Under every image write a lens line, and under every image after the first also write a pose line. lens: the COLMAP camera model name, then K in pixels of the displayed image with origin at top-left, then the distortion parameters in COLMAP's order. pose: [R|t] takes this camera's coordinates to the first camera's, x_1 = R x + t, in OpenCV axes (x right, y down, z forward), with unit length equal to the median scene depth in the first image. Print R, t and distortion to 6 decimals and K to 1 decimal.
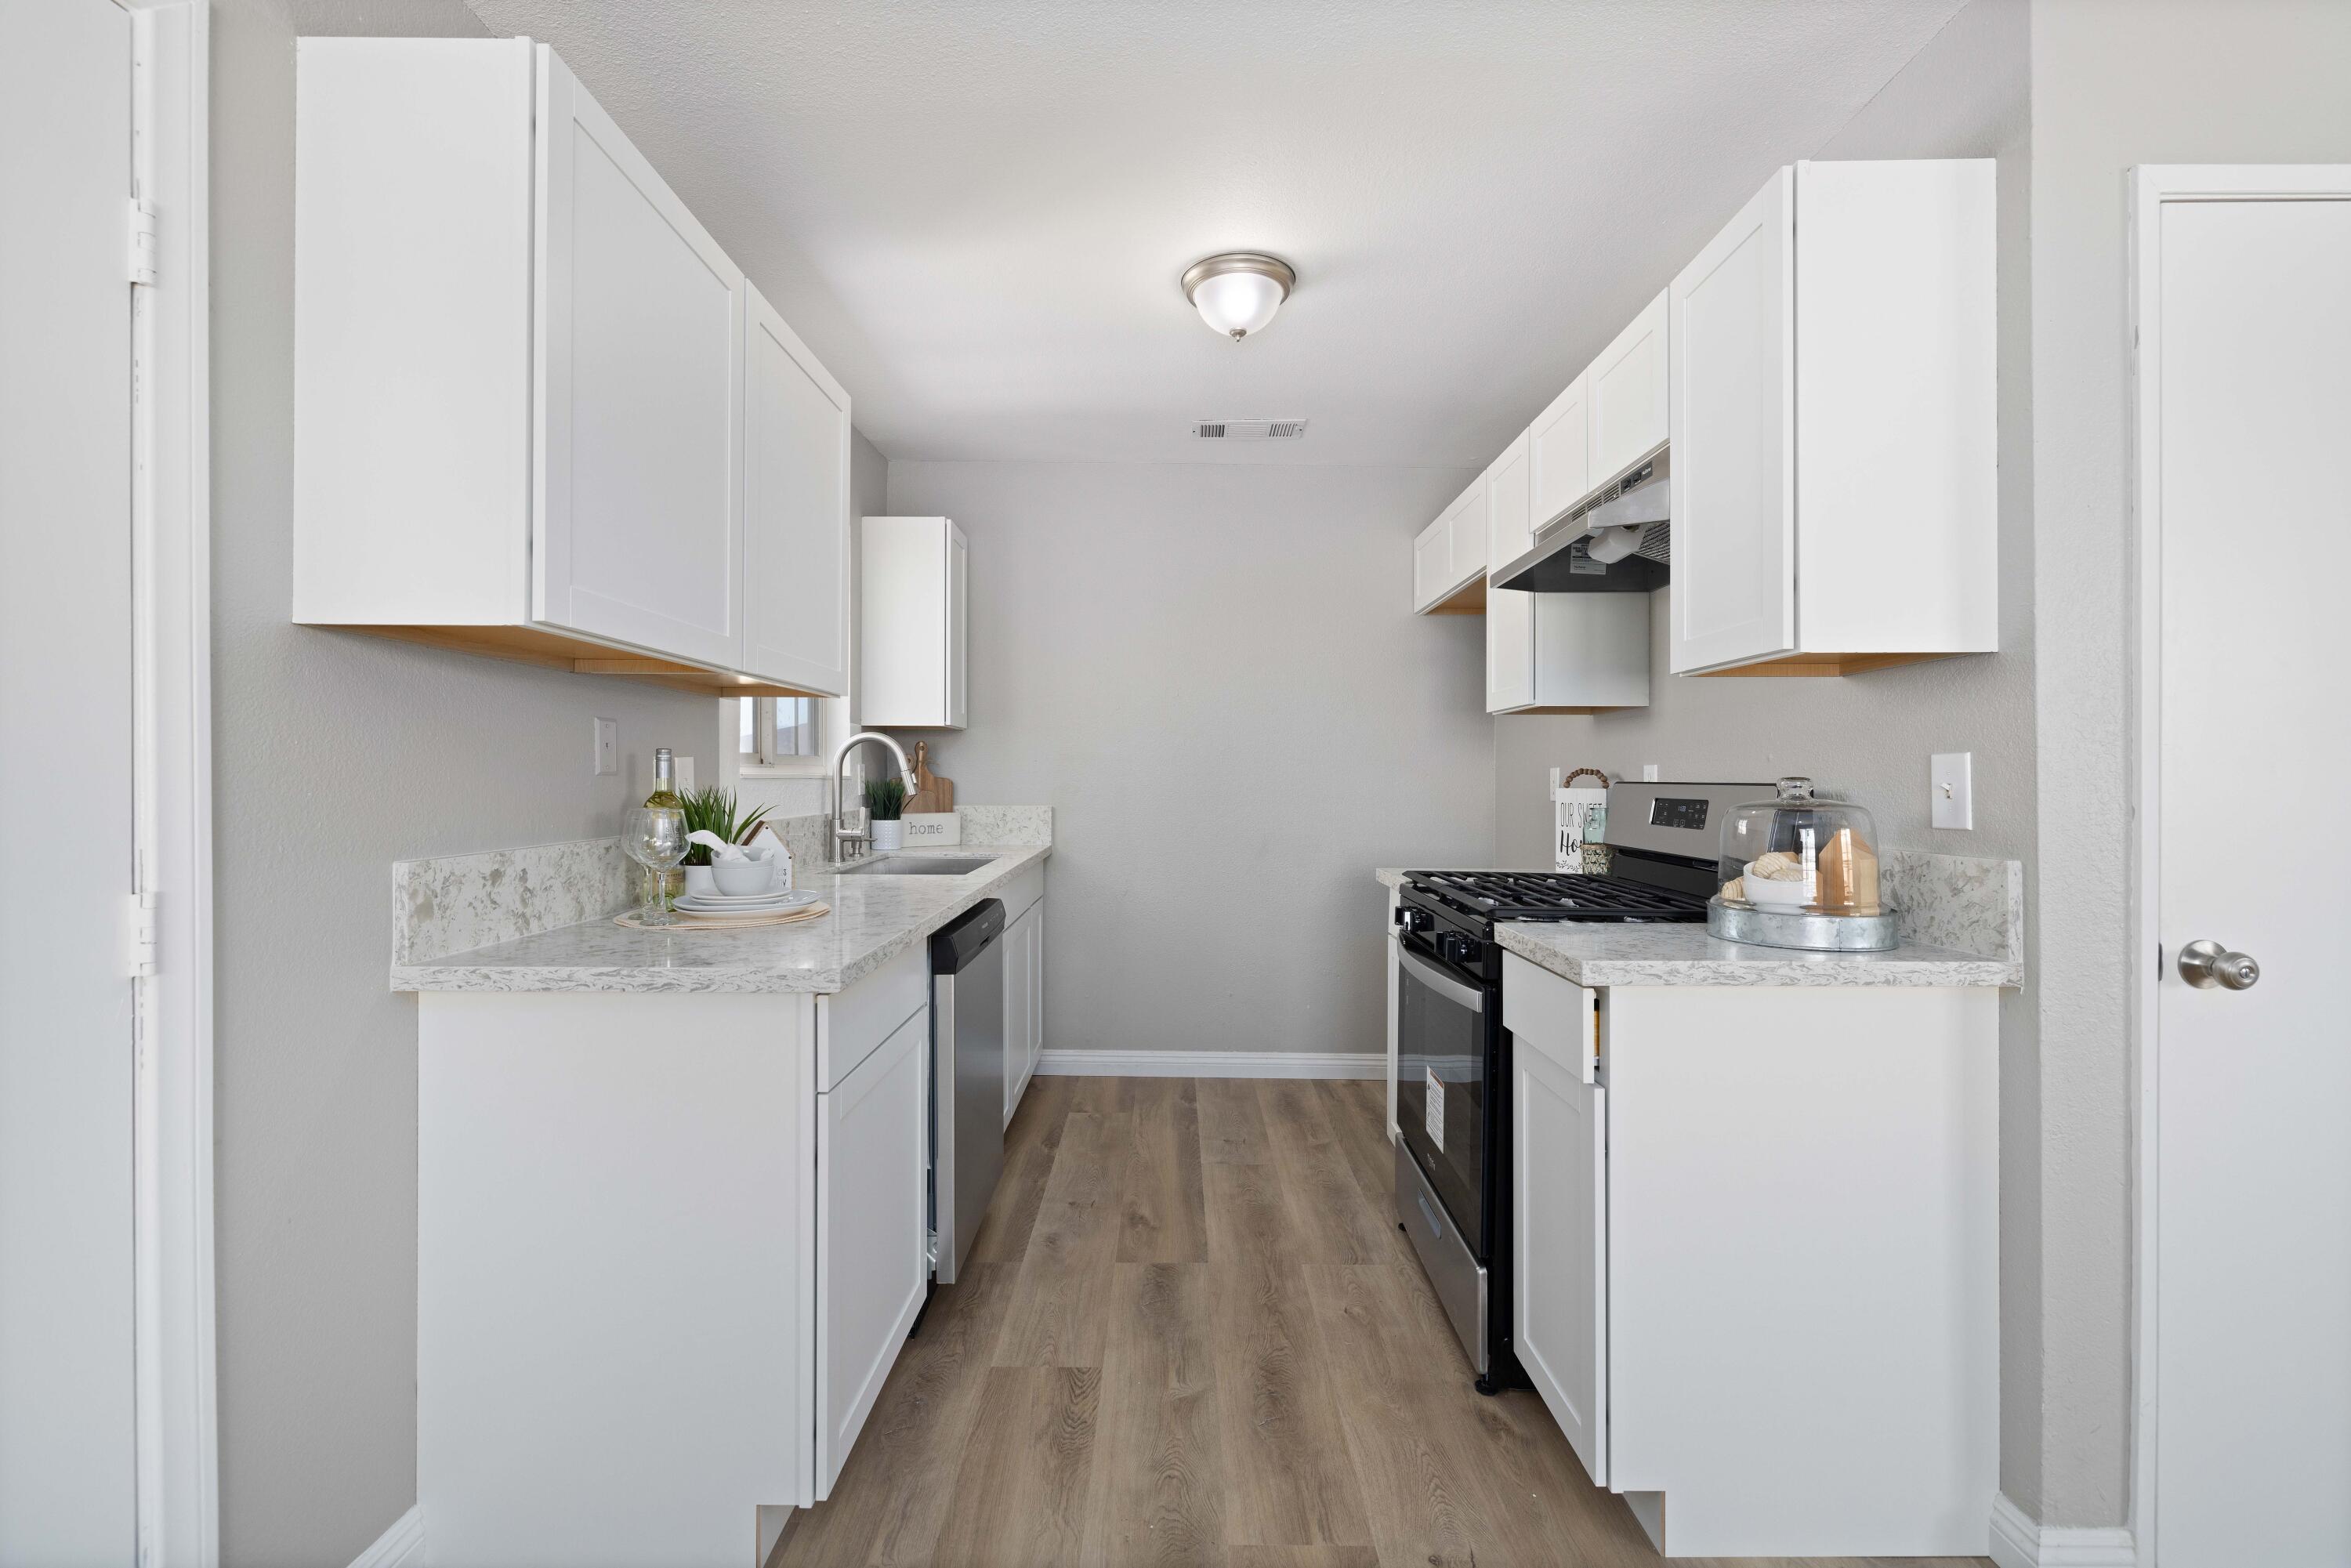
lens RADIAL K [[1000.0, 0, 1168.7], [0, 1000.0, 781.4], [0, 0, 1]] dist [0.001720, -0.000799]
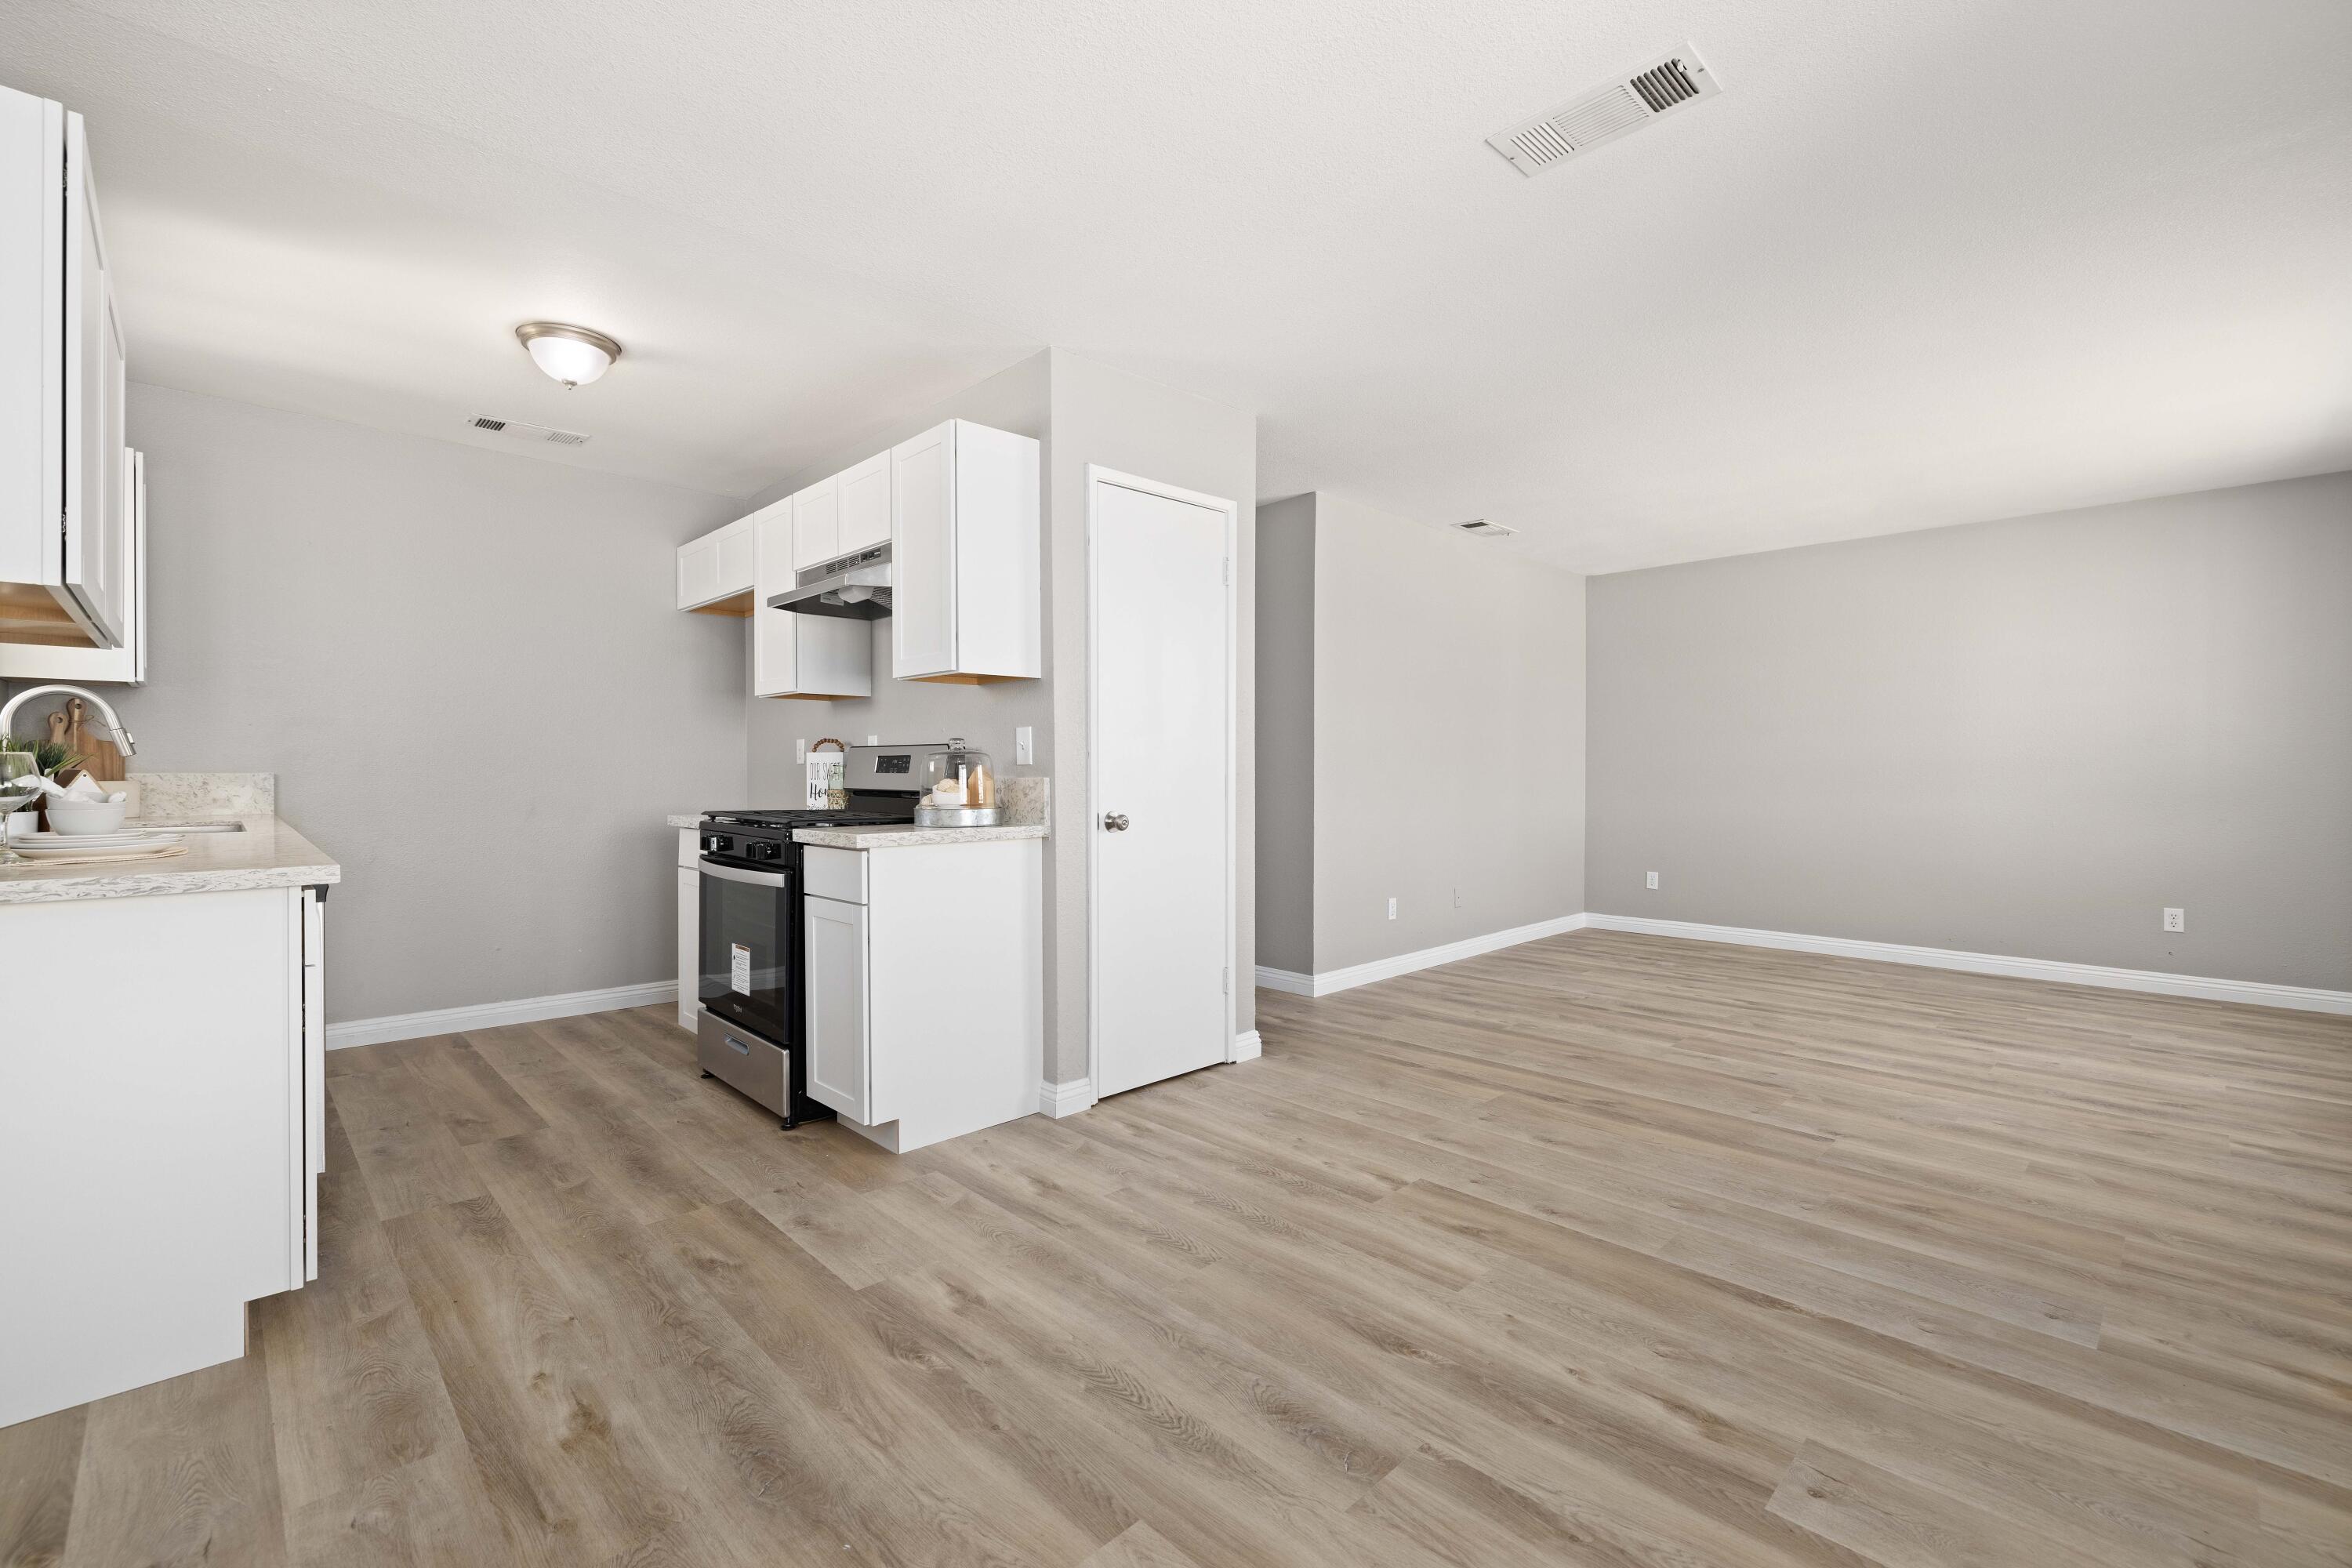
lens RADIAL K [[1000.5, 0, 1163.2], [0, 1000.5, 773.1], [0, 0, 1]] dist [0.001720, -0.000799]
pose [[0.719182, -0.006631, 0.694790, -0.349051], [0.003530, 0.999976, 0.005890, 0.045347], [-0.694813, -0.001783, 0.719189, -0.539574]]
